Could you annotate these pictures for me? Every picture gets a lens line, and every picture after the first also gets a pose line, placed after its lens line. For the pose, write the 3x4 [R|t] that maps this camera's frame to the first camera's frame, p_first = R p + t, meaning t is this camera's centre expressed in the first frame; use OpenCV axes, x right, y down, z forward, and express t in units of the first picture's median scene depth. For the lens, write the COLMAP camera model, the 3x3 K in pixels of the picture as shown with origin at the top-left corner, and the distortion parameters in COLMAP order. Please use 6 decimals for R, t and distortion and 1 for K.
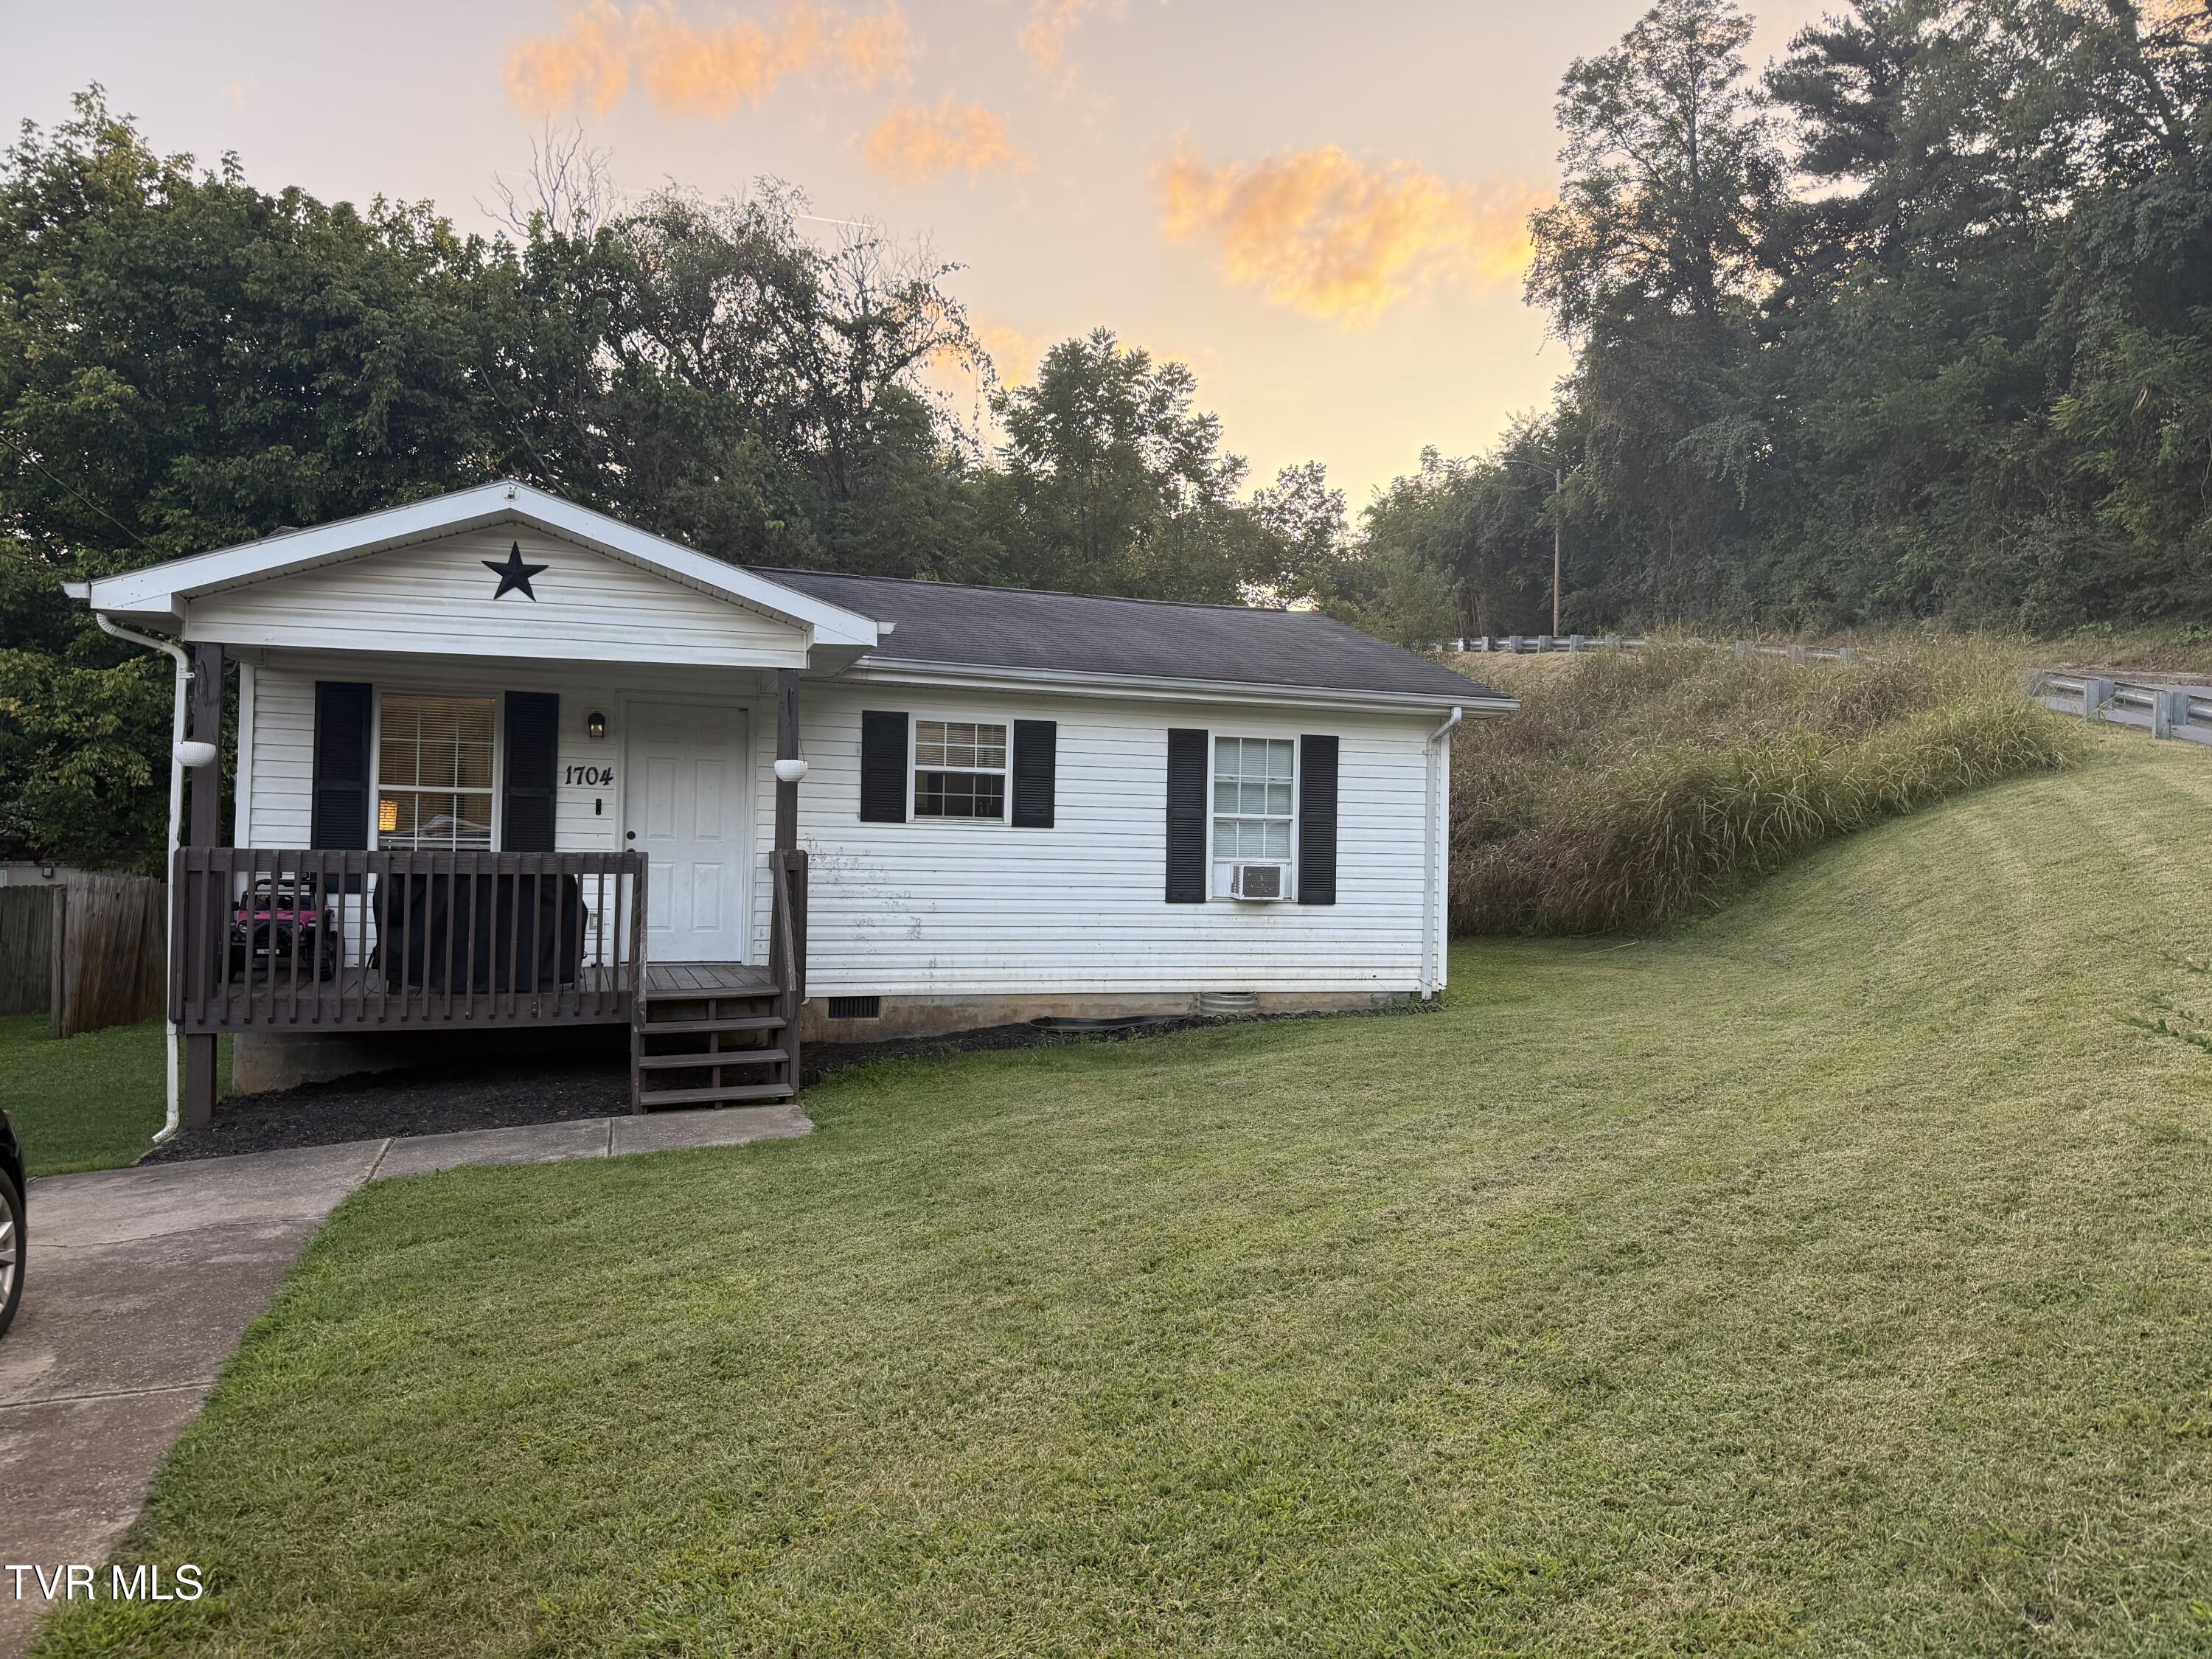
lens RADIAL K [[1524.2, 0, 1105.5], [0, 1524.2, 842.8], [0, 0, 1]] dist [0.141190, -0.235411]
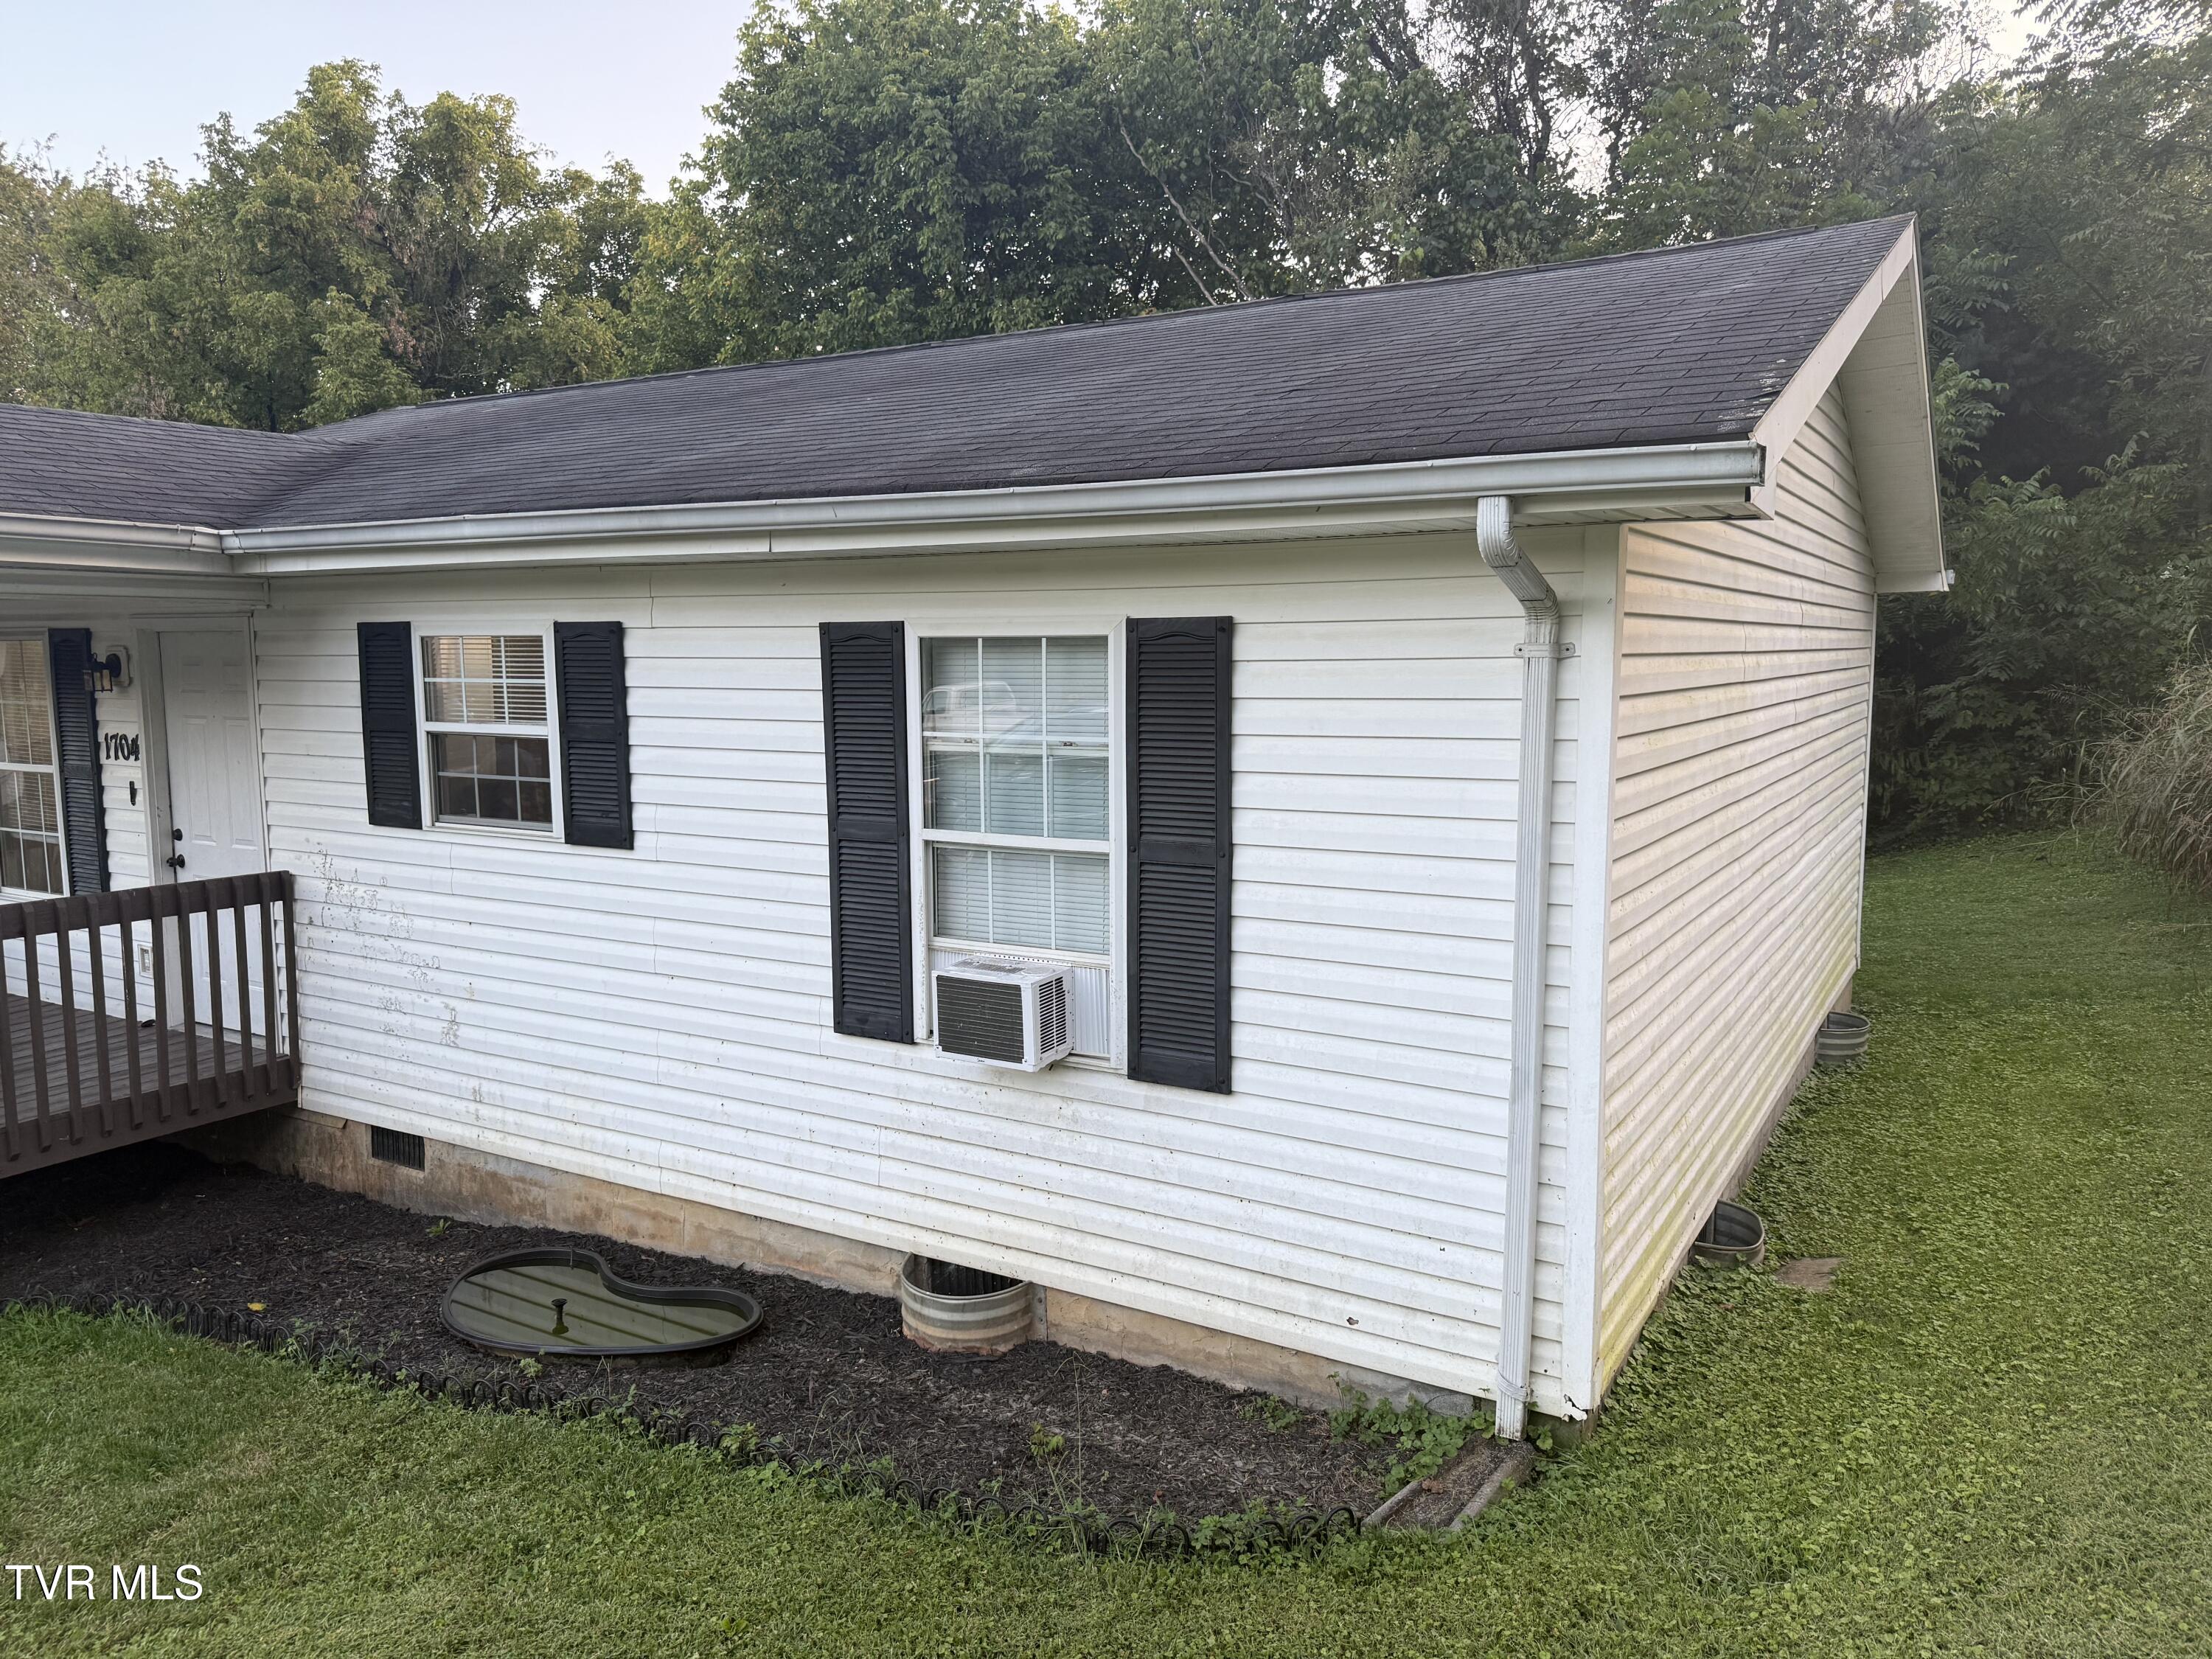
lens RADIAL K [[1566.3, 0, 1106.0], [0, 1566.3, 829.5], [0, 0, 1]] dist [0.064277, -0.084555]
pose [[0.648209, 0.065464, -0.758643, 0.424238], [0.024378, 0.994003, 0.106602, -0.063508], [0.761072, -0.087594, 0.642726, 0.788806]]
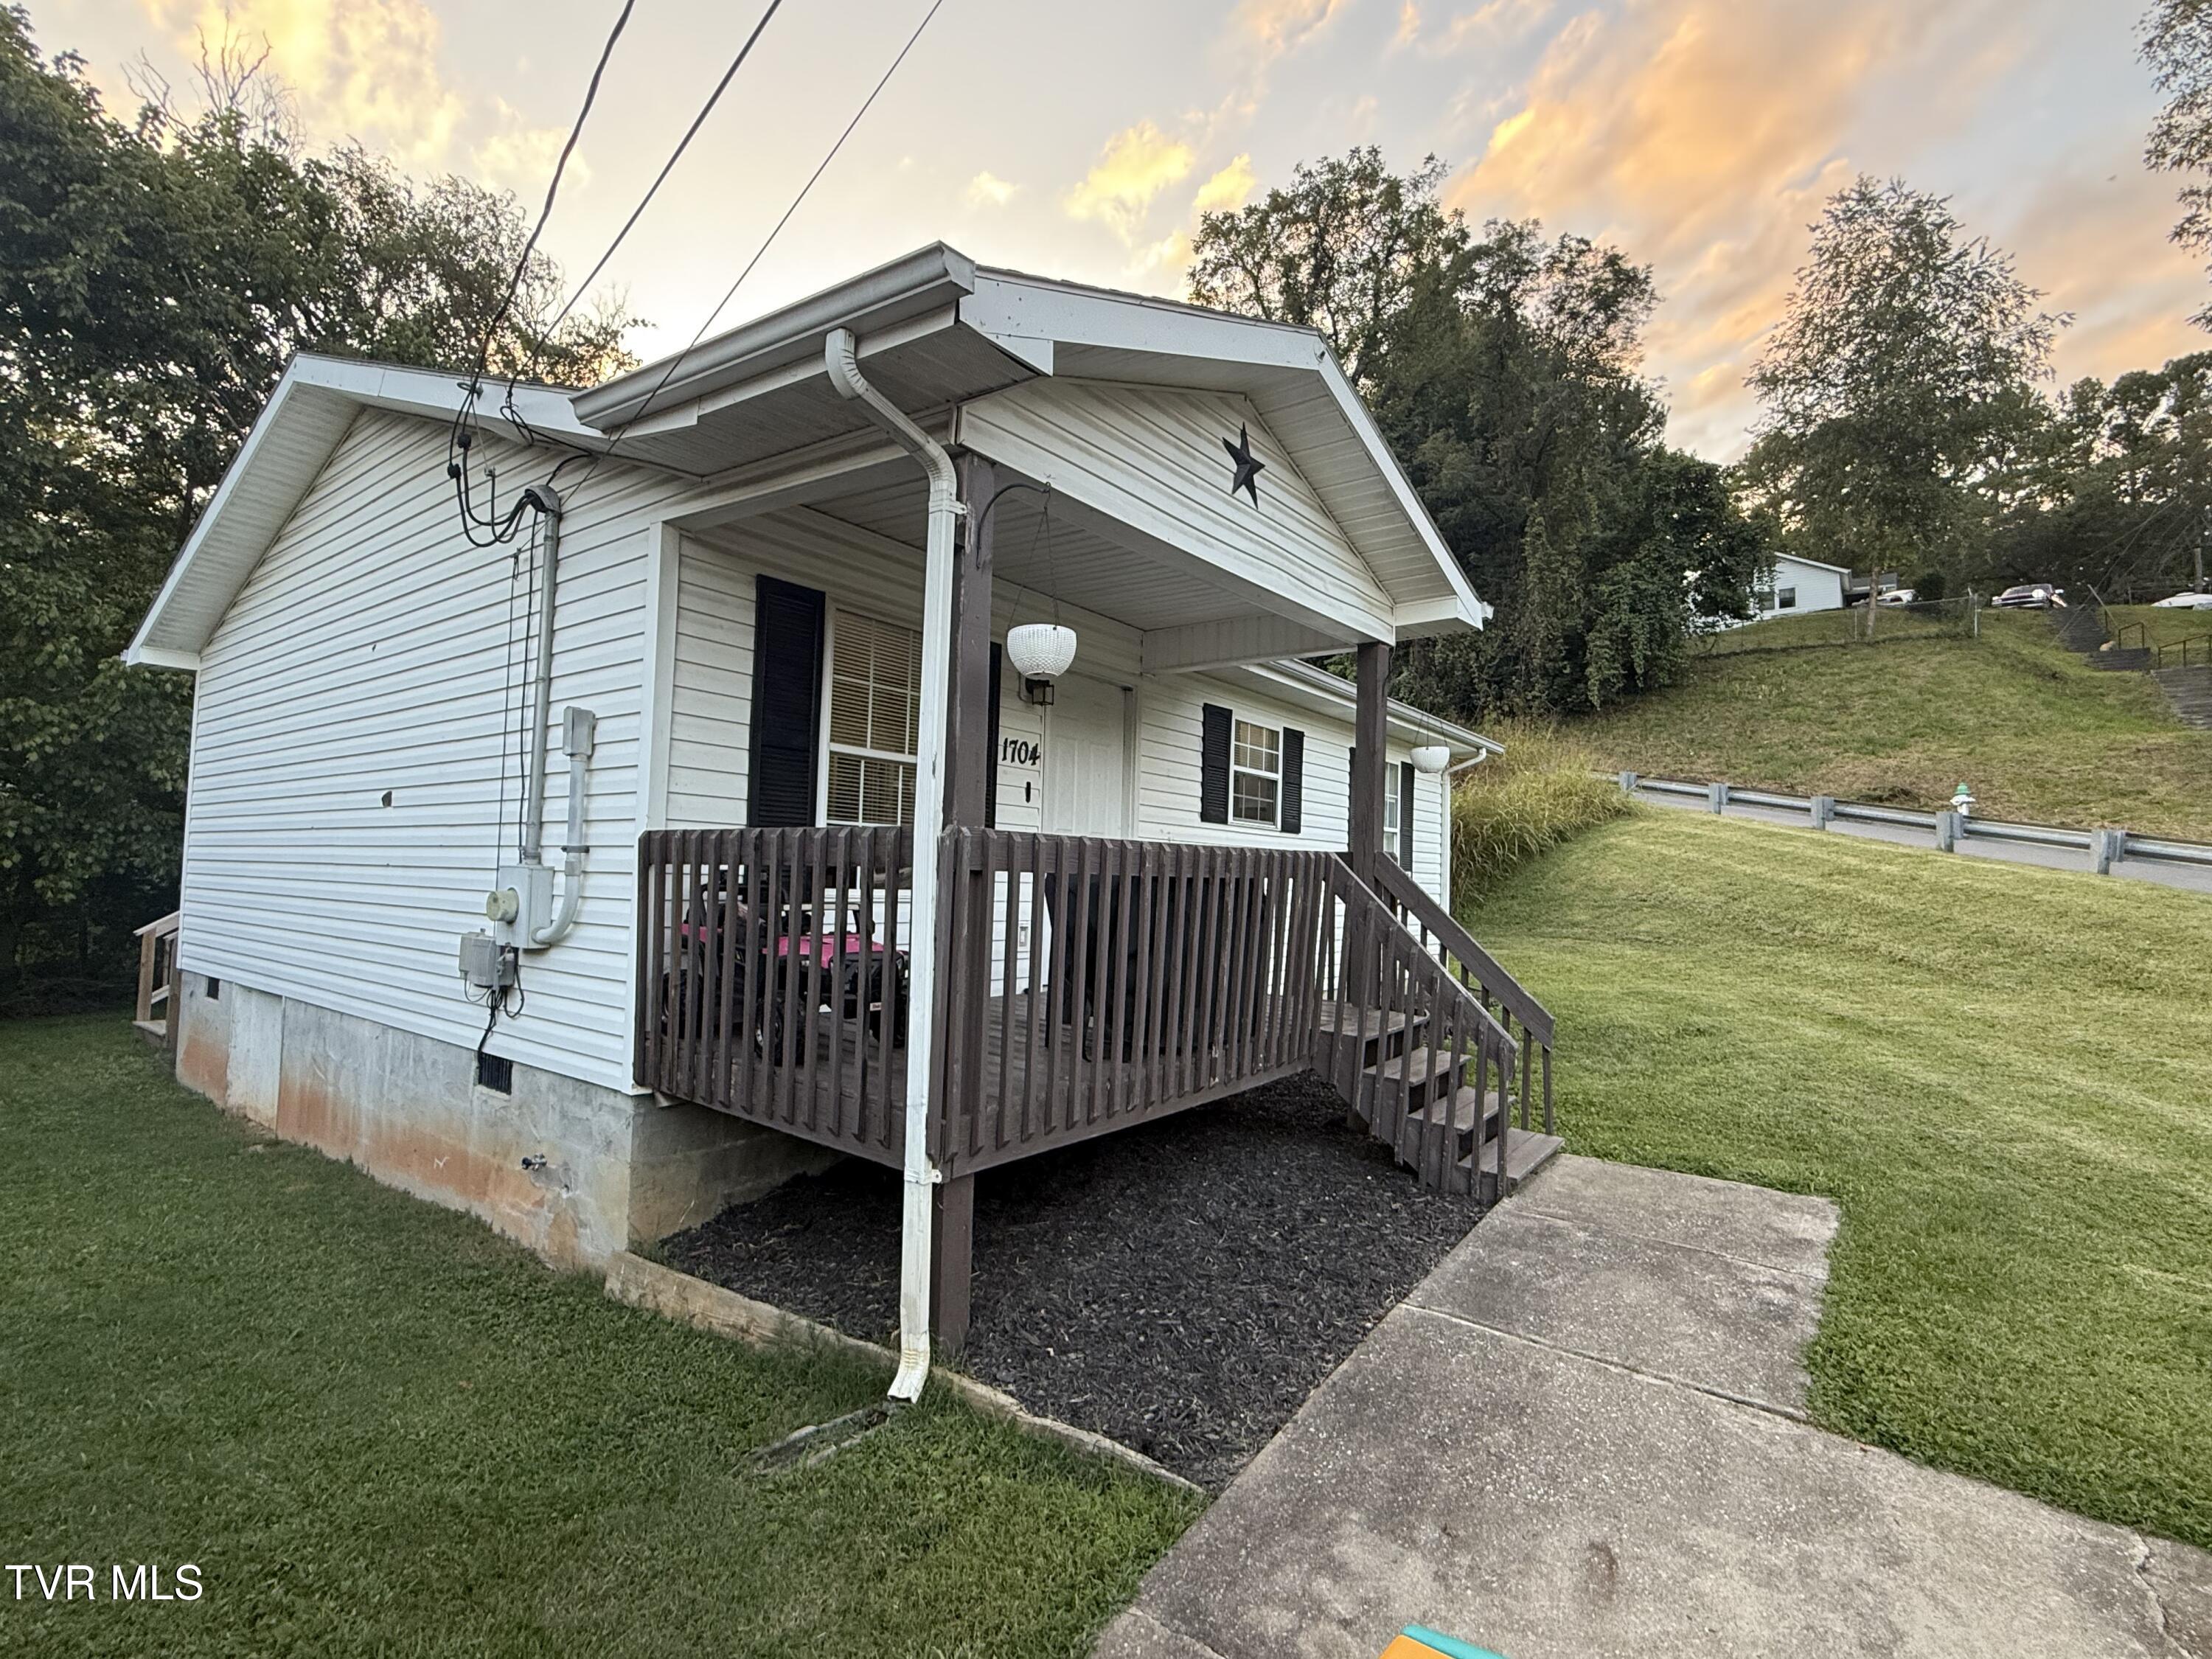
lens RADIAL K [[1037.1, 0, 1091.8], [0, 1037.1, 830.8], [0, 0, 1]] dist [-0.000395, -0.000073]
pose [[0.829723, 0.030776, 0.557326, -0.537479], [-0.019171, 0.999461, -0.026651, 0.009285], [-0.557845, 0.011429, 0.829866, 0.485360]]
